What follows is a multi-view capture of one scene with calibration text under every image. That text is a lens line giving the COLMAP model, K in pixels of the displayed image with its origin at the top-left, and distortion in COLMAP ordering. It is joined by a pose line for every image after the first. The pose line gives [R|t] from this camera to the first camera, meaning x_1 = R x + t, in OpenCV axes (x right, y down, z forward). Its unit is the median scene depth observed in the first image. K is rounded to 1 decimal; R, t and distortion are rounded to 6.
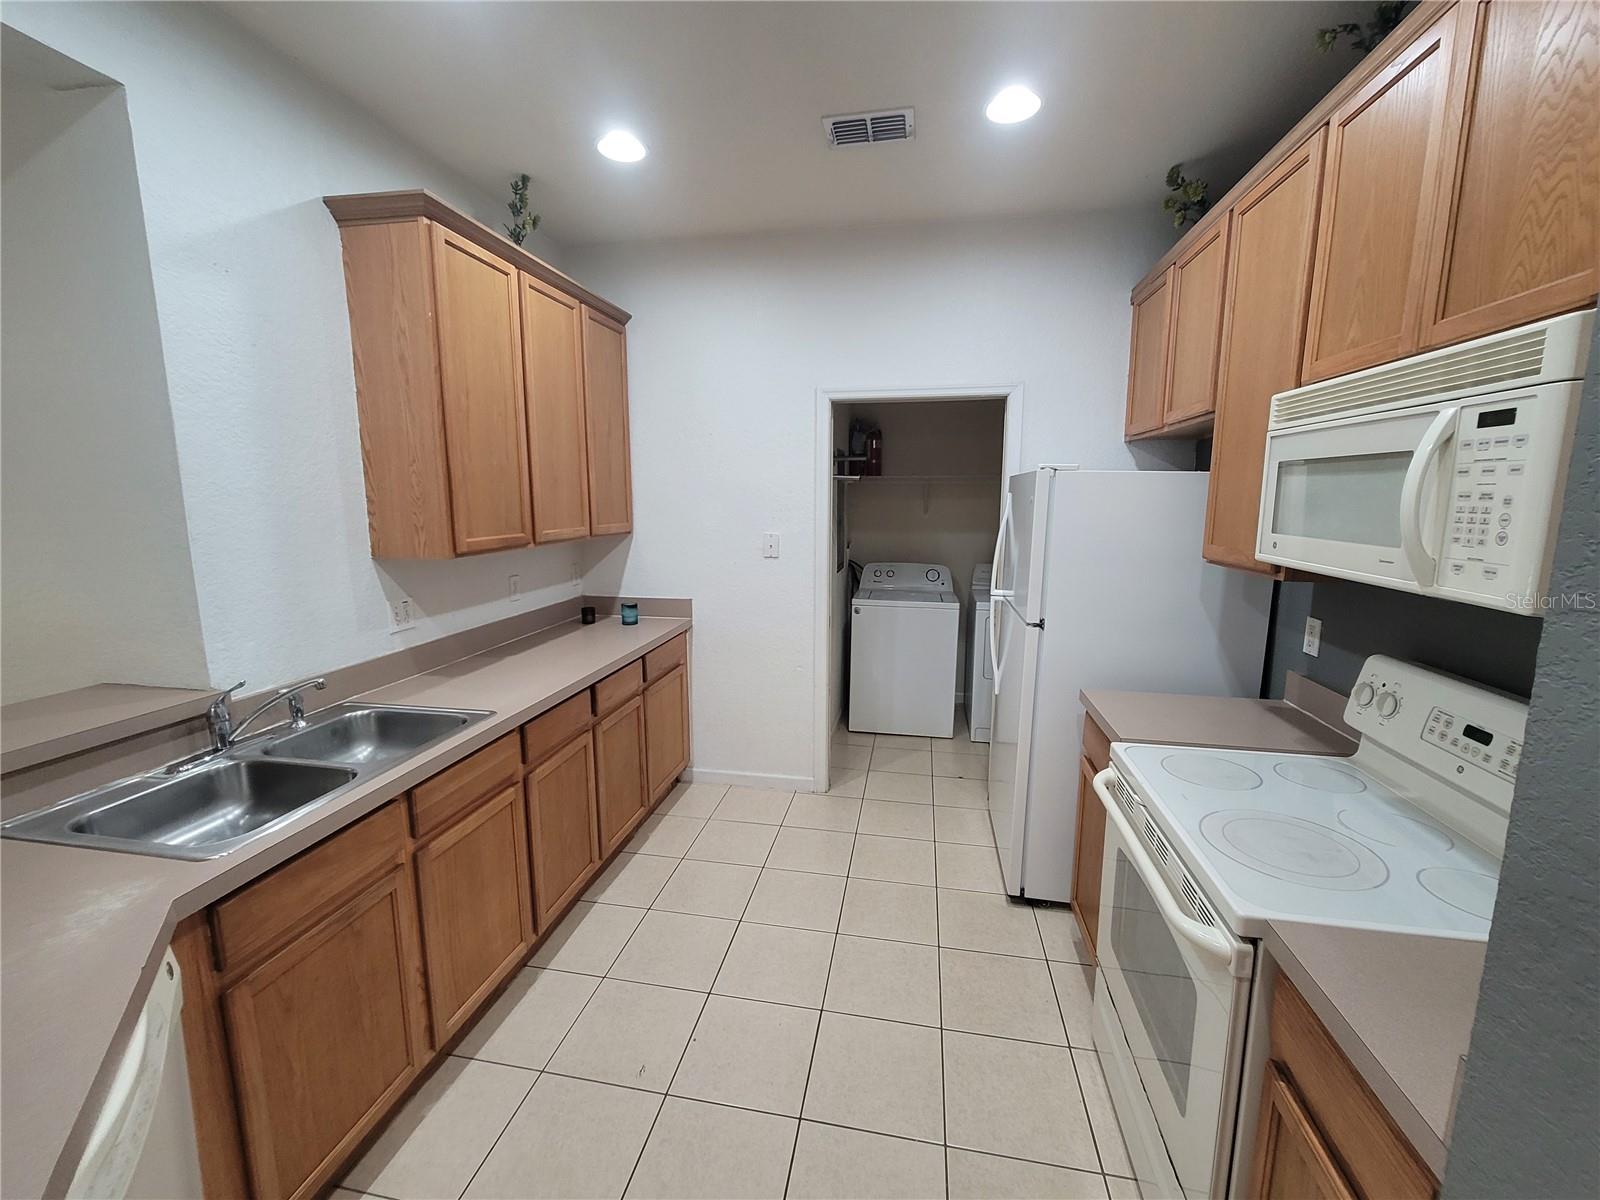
lens RADIAL K [[650.6, 0, 792.1], [0, 650.6, 595.5], [0, 0, 1]] dist [-0.006534, 0.001267]
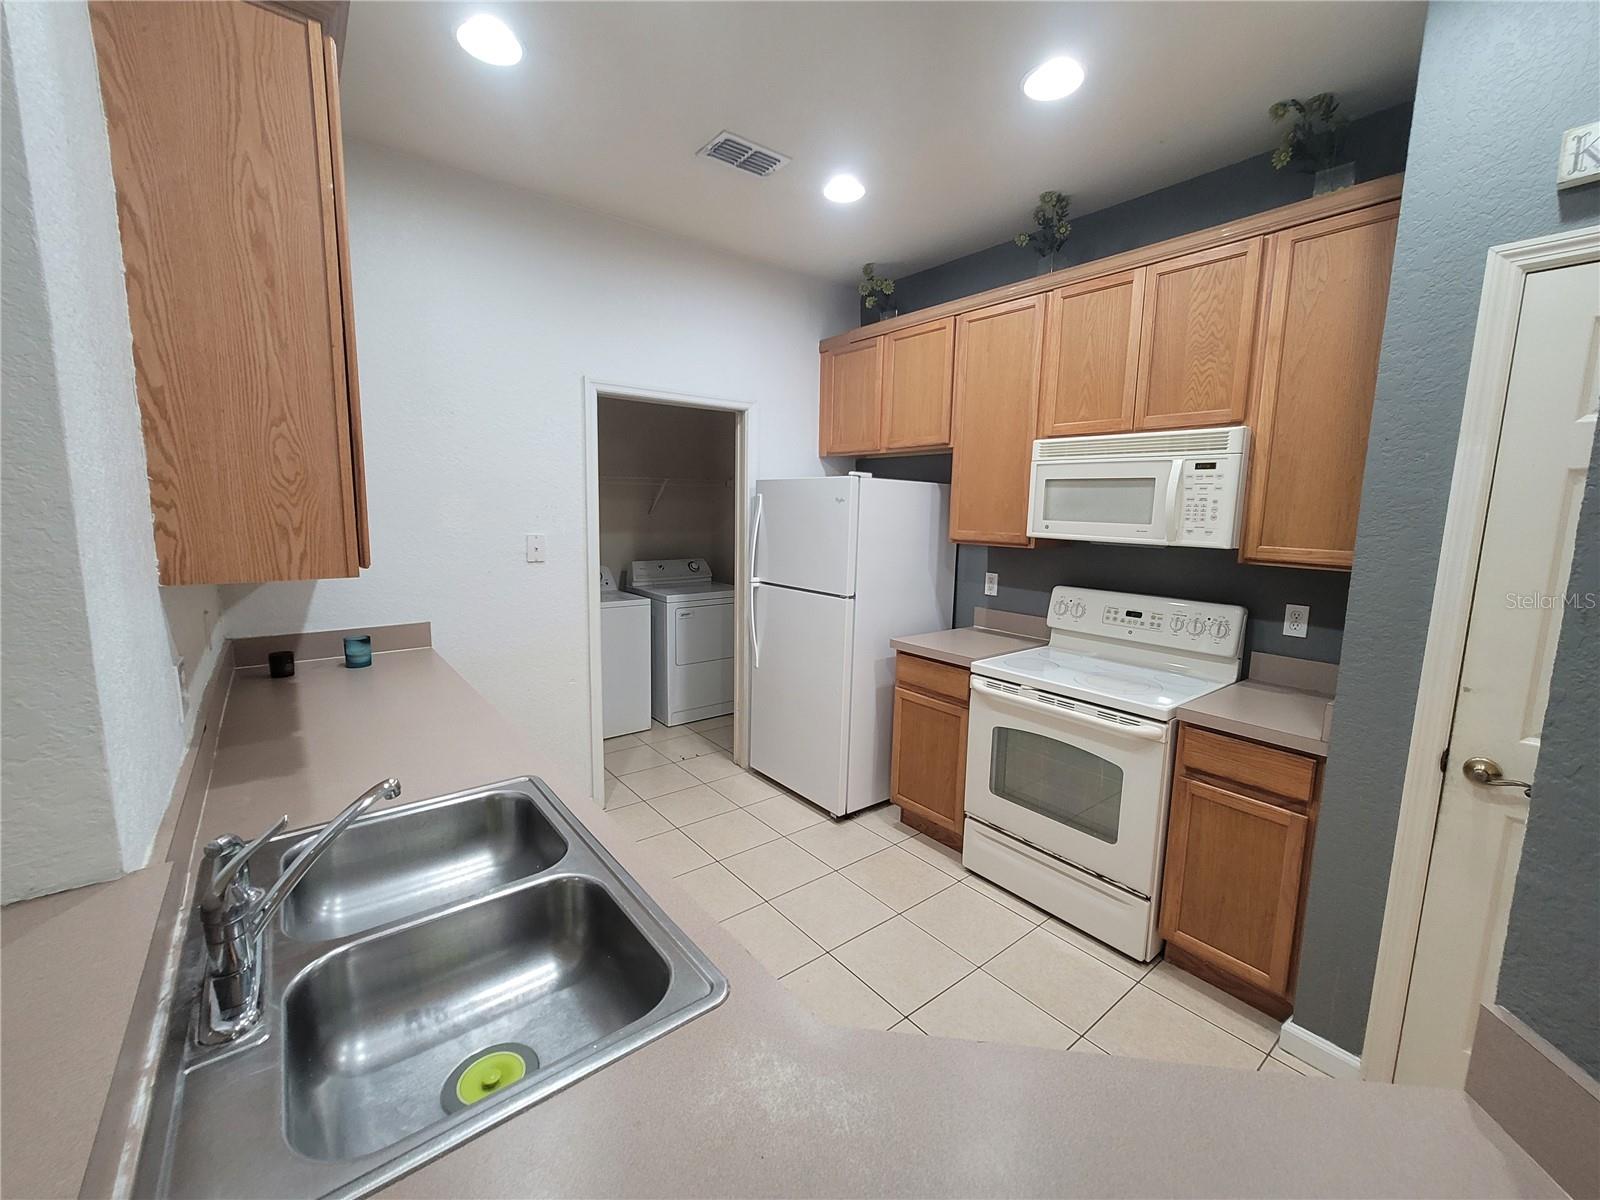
lens RADIAL K [[650.6, 0, 802.5], [0, 650.6, 598.3], [0, 0, 1]] dist [-0.006534, 0.001267]
pose [[0.651684, -0.097833, 0.752155, -0.792040], [0.099005, 0.994134, 0.043527, -0.021762], [-0.752001, 0.046102, 0.657548, 0.274584]]
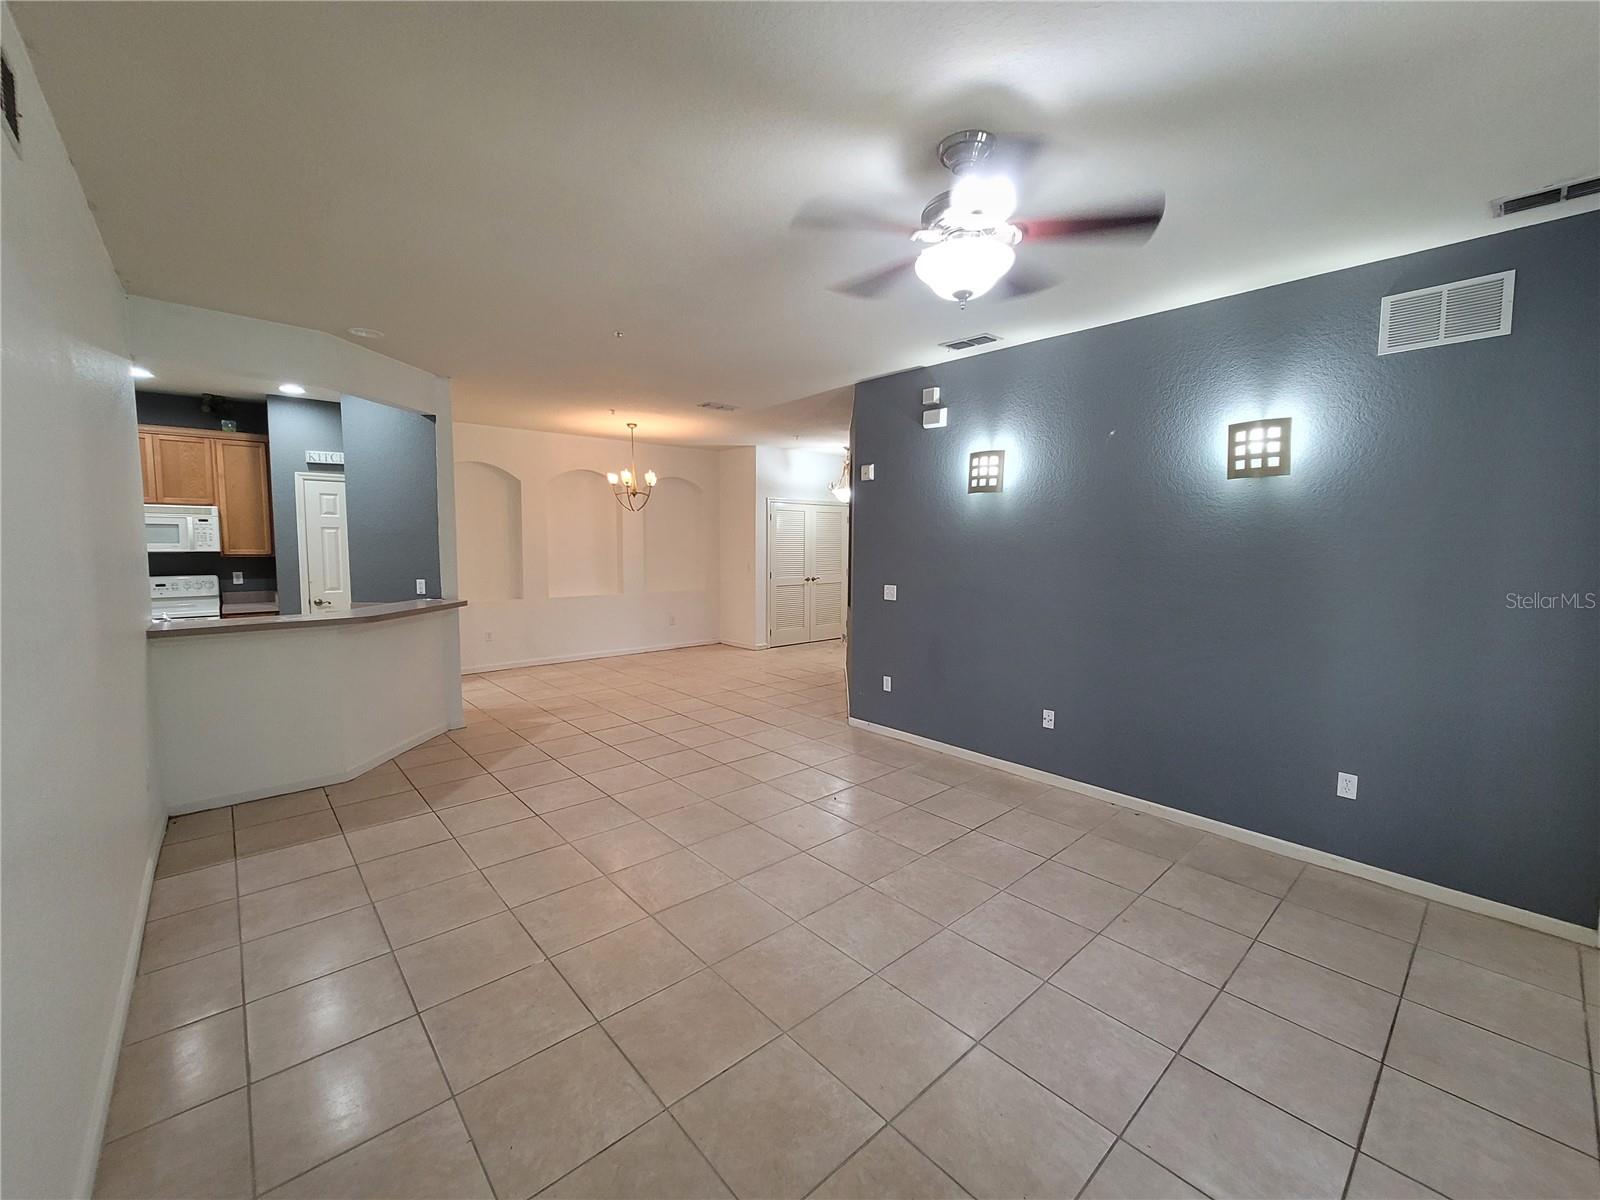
lens RADIAL K [[650.6, 0, 791.5], [0, 650.6, 593.7], [0, 0, 1]] dist [-0.006534, 0.001267]
pose [[-0.788624, -0.063885, 0.611548, -3.352689], [0.082124, 0.974733, 0.207729, -0.196715], [-0.609367, 0.214043, -0.763451, 1.155897]]
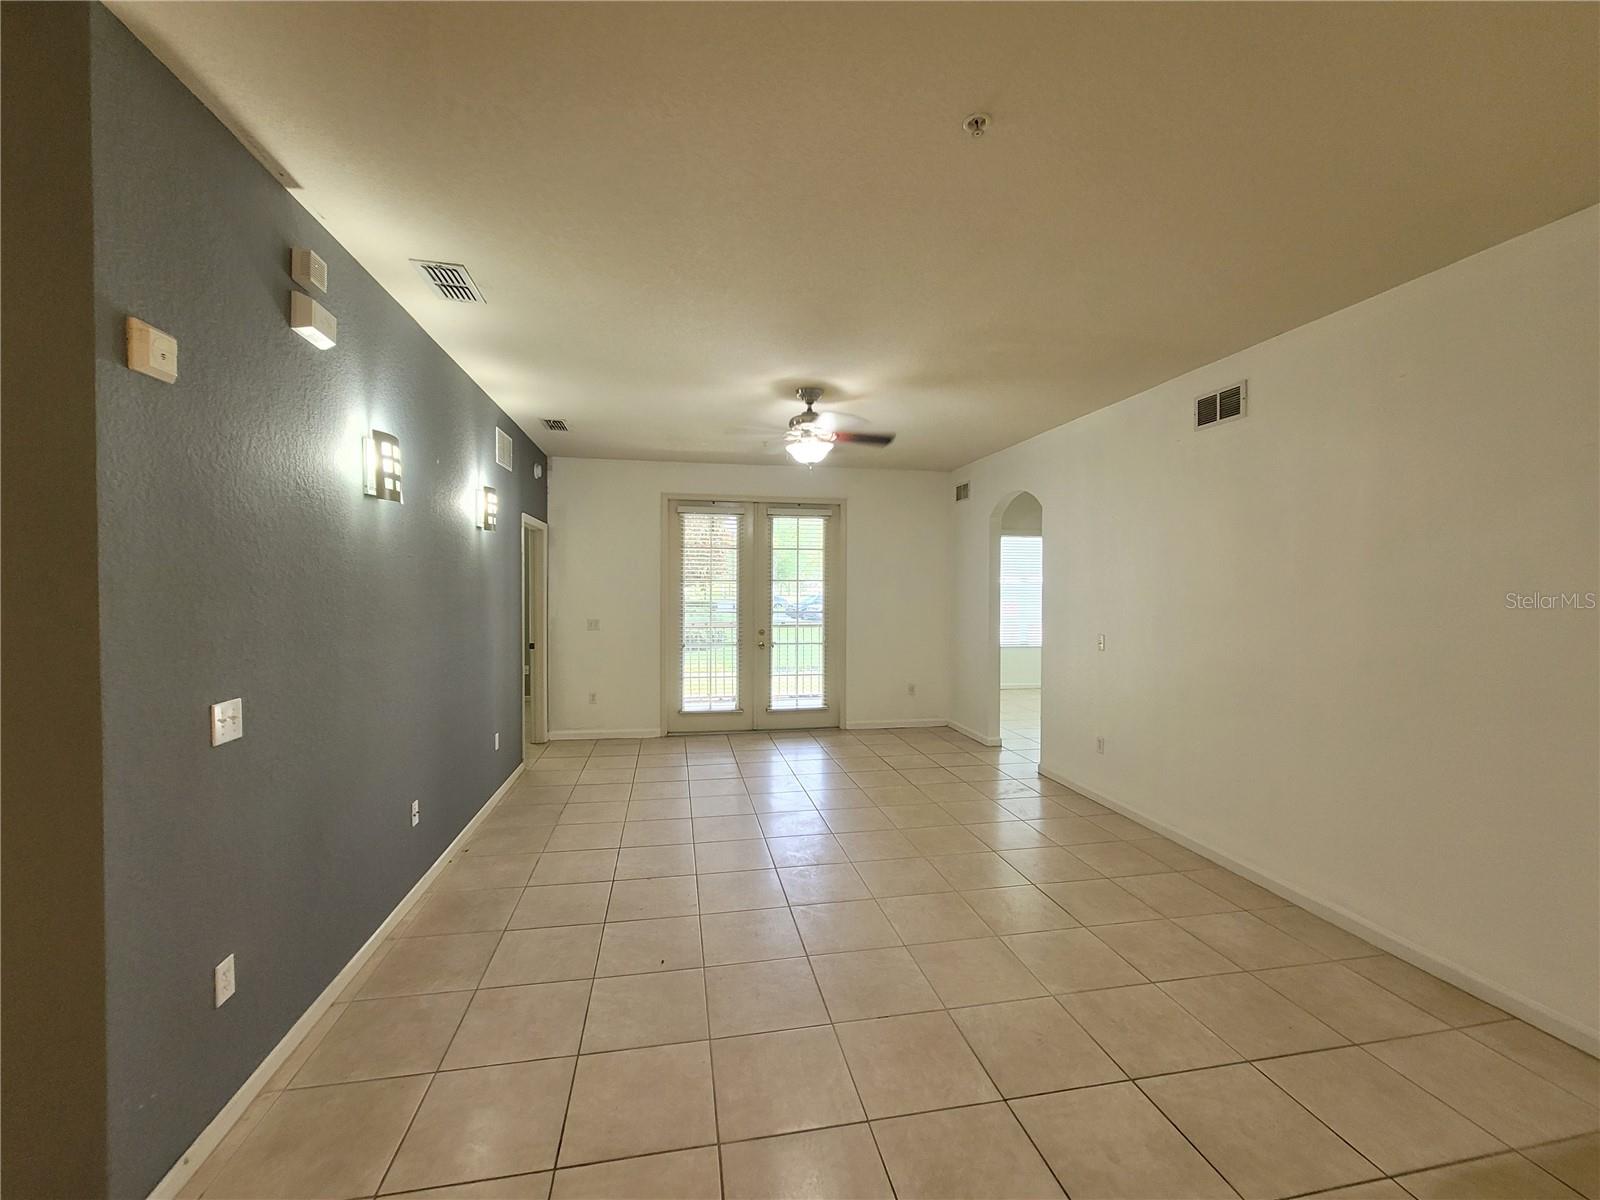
lens RADIAL K [[650.6, 0, 794.2], [0, 650.6, 601.6], [0, 0, 1]] dist [-0.006534, 0.001267]
pose [[0.363873, 0.013966, -0.931344, -0.925641], [-0.143214, 0.988837, -0.041125, 0.118265], [0.920373, 0.148346, 0.361811, -0.665758]]
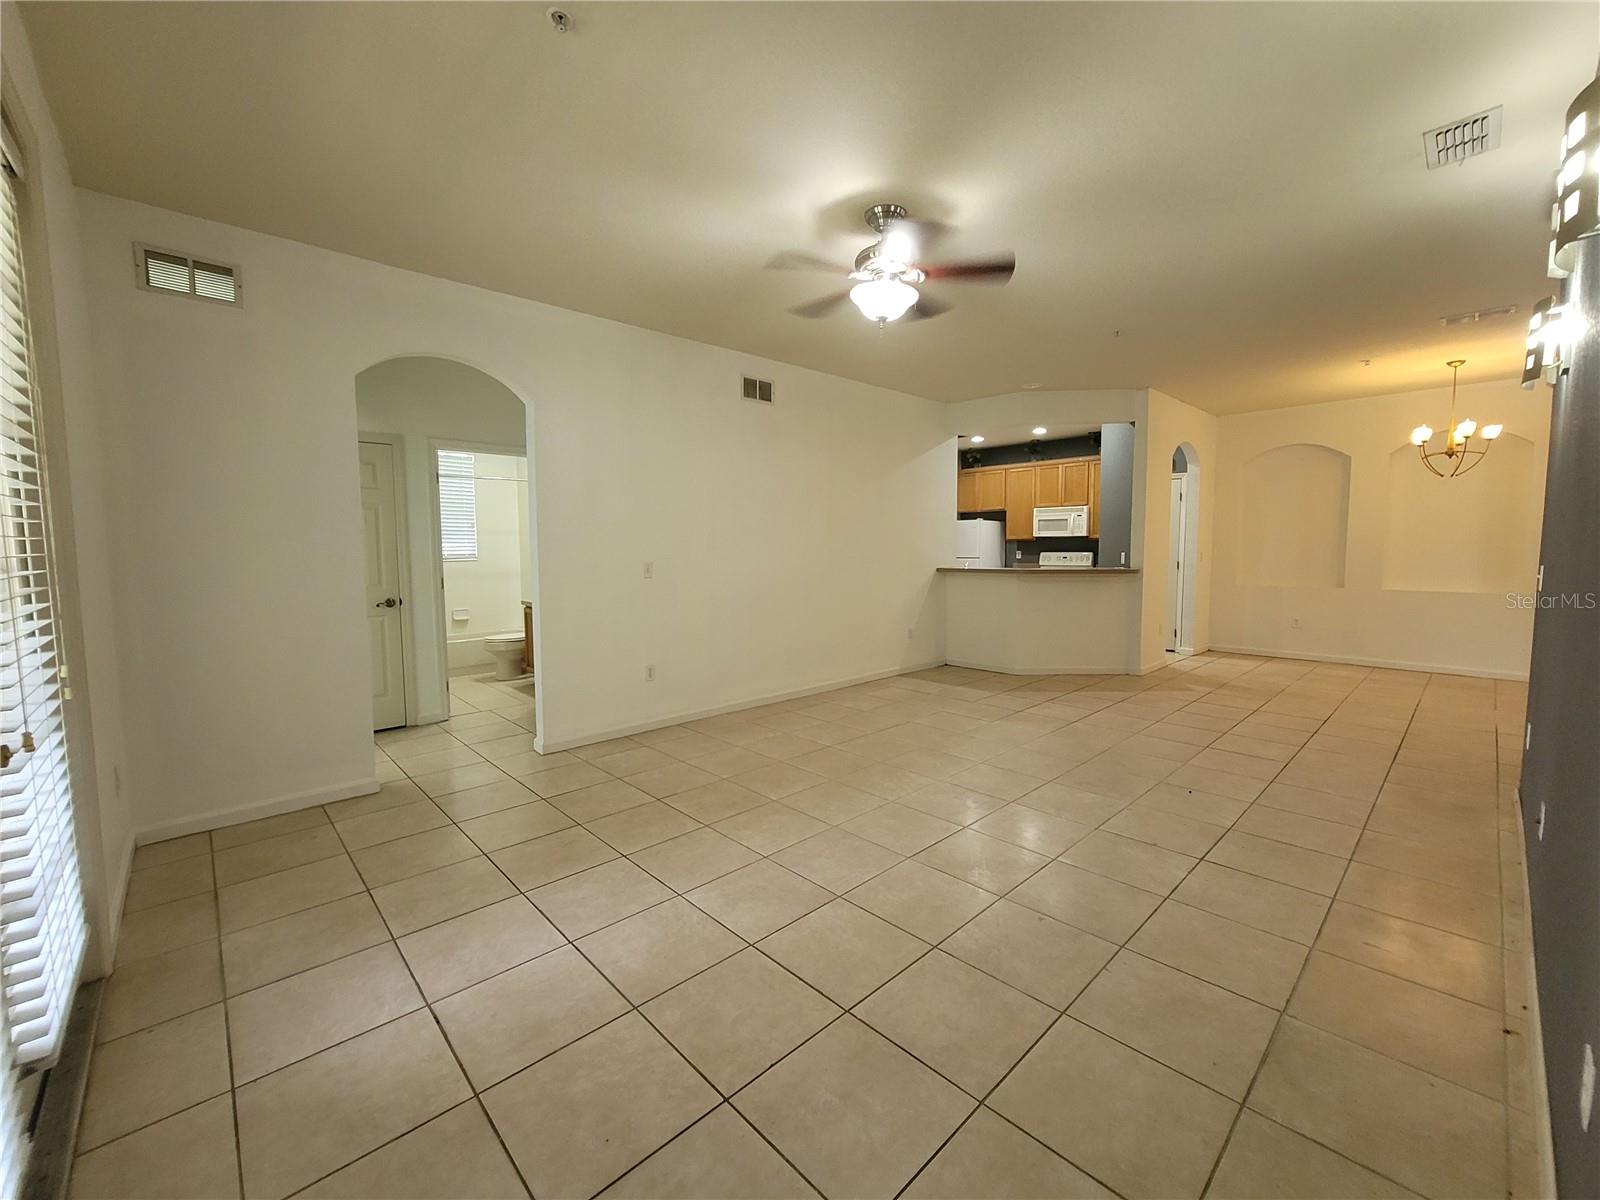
lens RADIAL K [[650.6, 0, 800.2], [0, 650.6, 593.8], [0, 0, 1]] dist [-0.006534, 0.001267]
pose [[0.586524, -0.070895, 0.806823, -4.261931], [0.133954, 0.990934, -0.010306, 0.191176], [-0.798778, 0.114122, 0.590703, -0.570708]]
